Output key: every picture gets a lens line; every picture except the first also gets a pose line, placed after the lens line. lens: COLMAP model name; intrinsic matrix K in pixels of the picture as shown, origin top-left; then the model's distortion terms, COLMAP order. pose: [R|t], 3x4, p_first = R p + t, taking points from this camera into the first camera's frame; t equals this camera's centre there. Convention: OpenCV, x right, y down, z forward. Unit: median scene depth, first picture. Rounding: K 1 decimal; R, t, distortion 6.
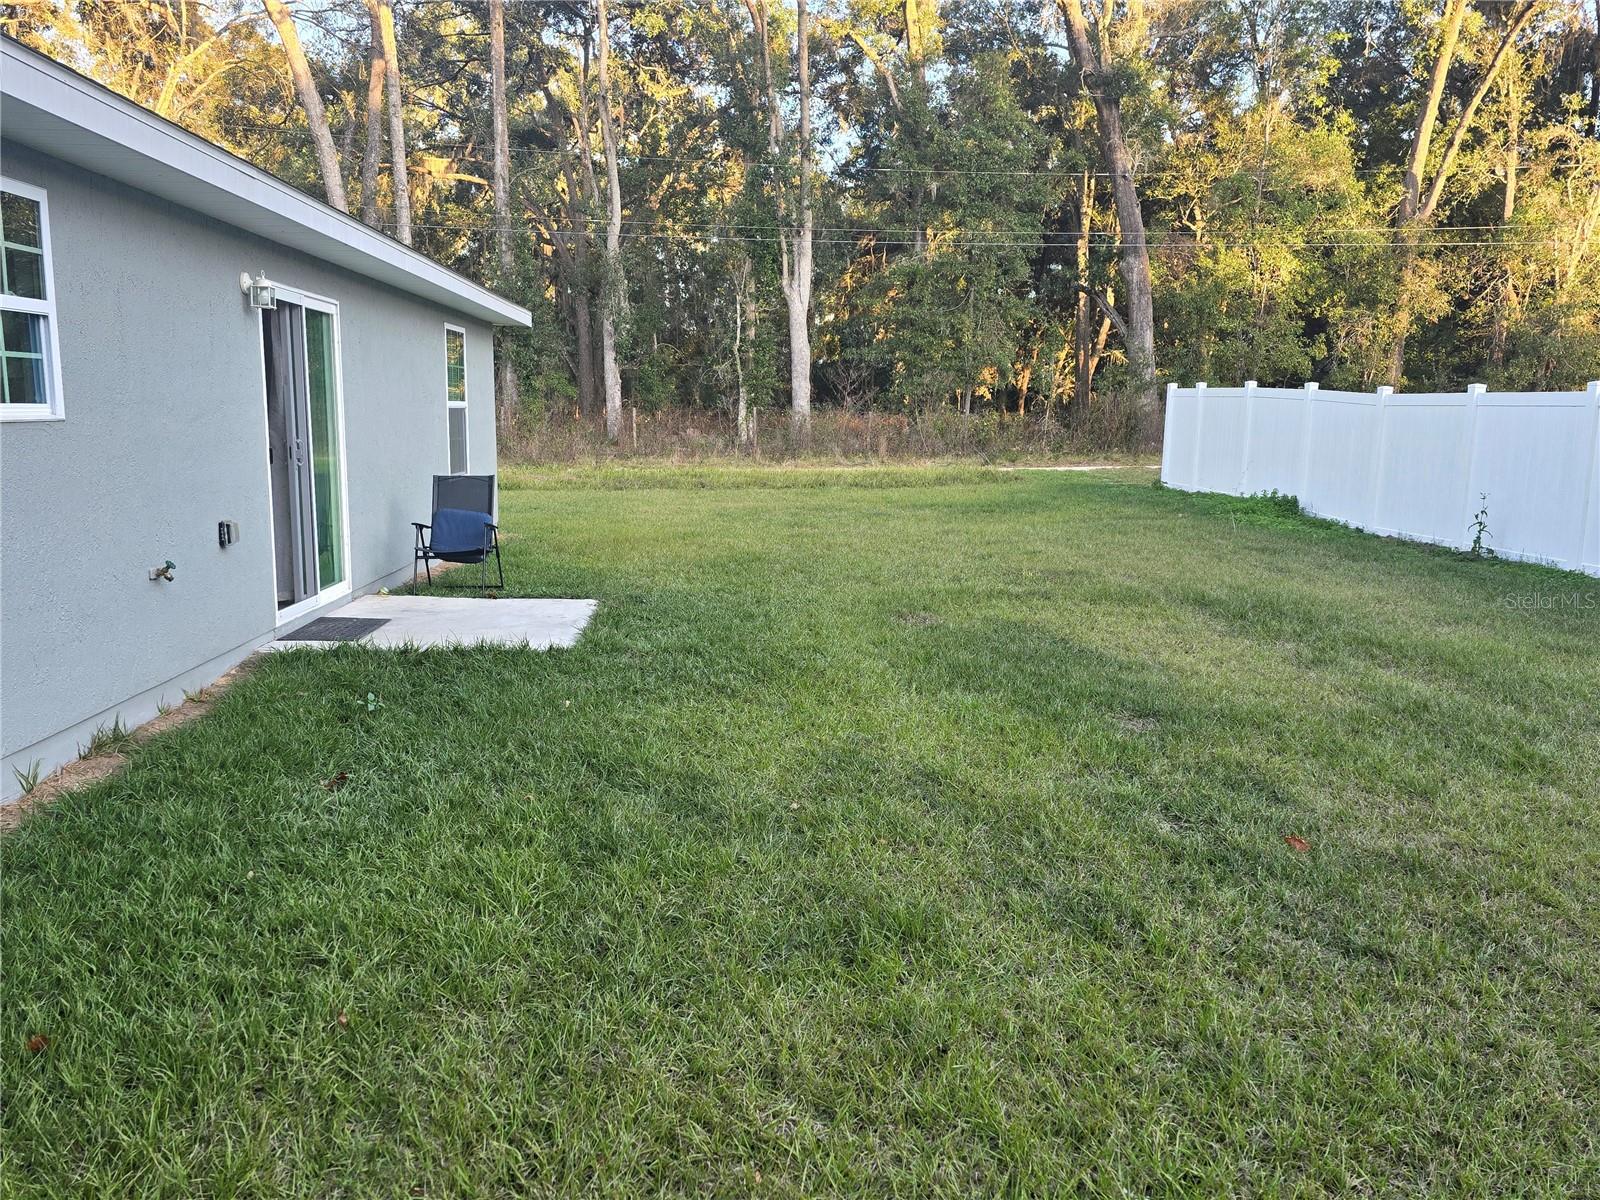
lens RADIAL K [[1222.8, 0, 813.6], [0, 1222.8, 596.8], [0, 0, 1]] dist [0.084860, -0.070317]
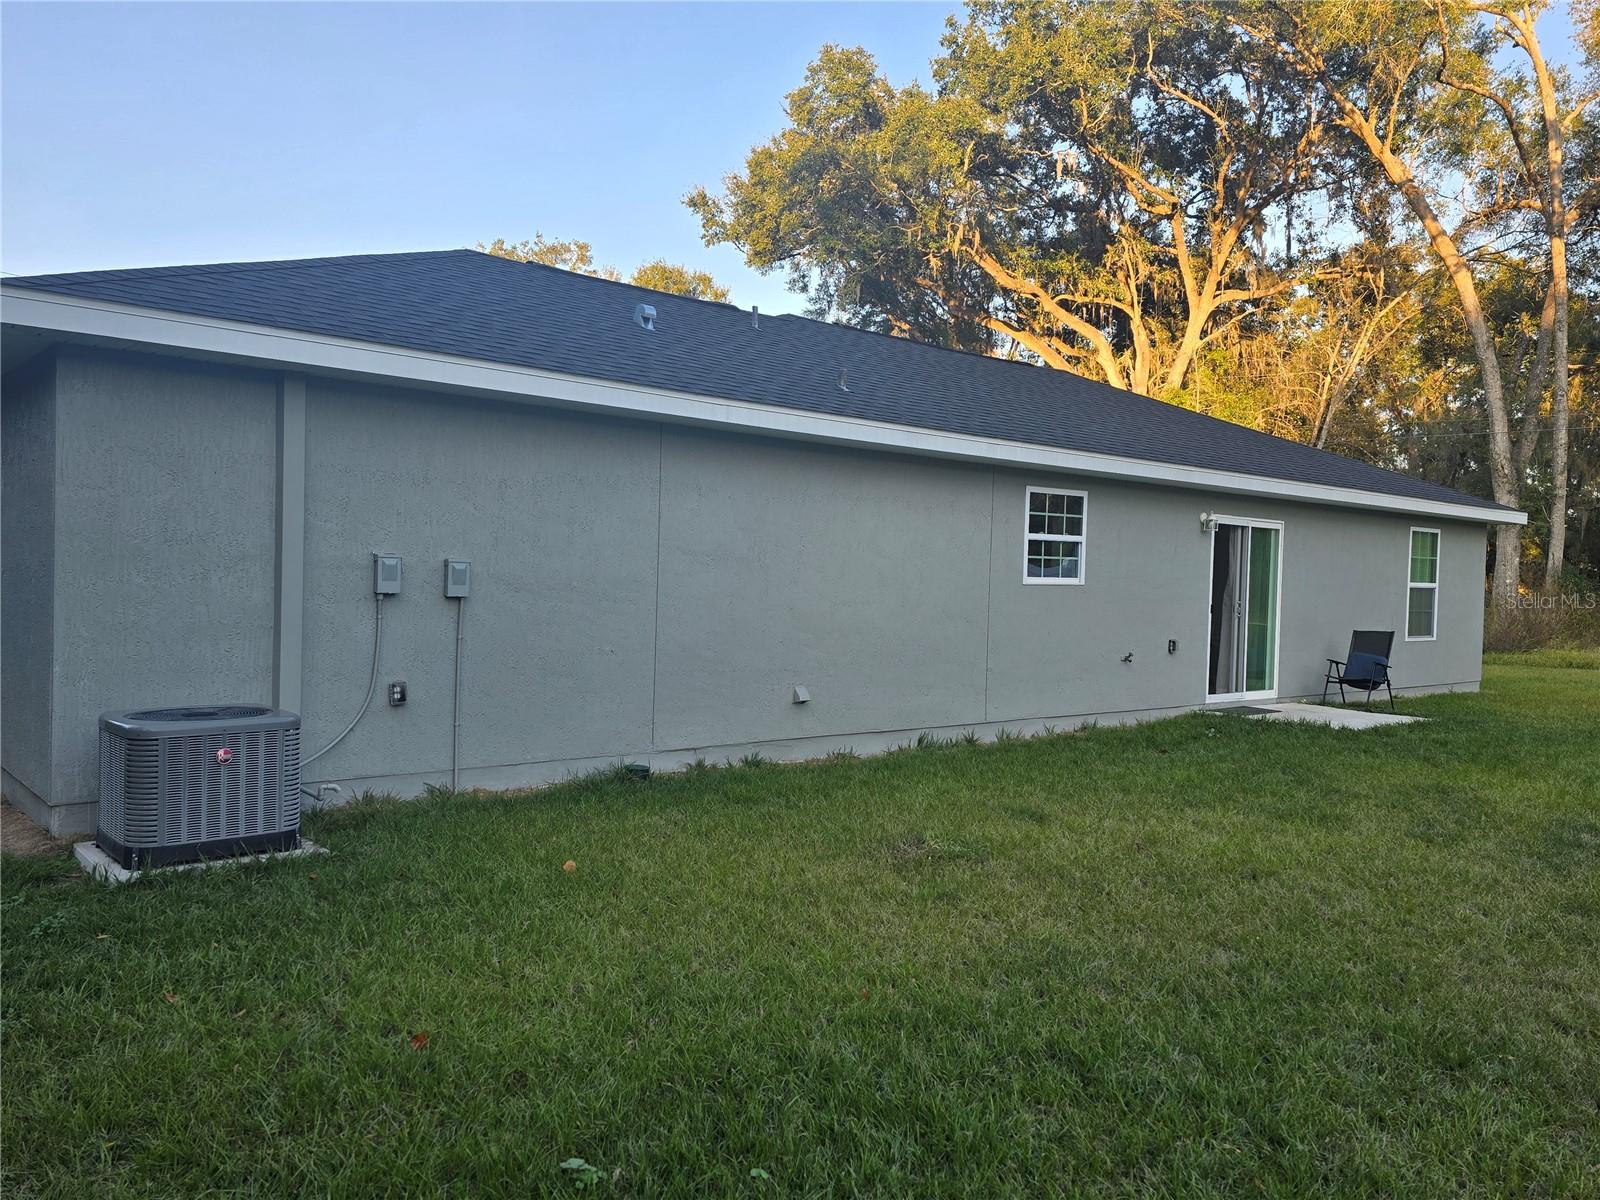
lens RADIAL K [[1222.8, 0, 813.6], [0, 1222.8, 596.8], [0, 0, 1]] dist [0.084860, -0.070317]
pose [[0.600031, 0.013766, -0.799858, 0.692778], [-0.135628, 0.987128, -0.084755, 0.106642], [0.788396, 0.159339, 0.594174, -0.567659]]
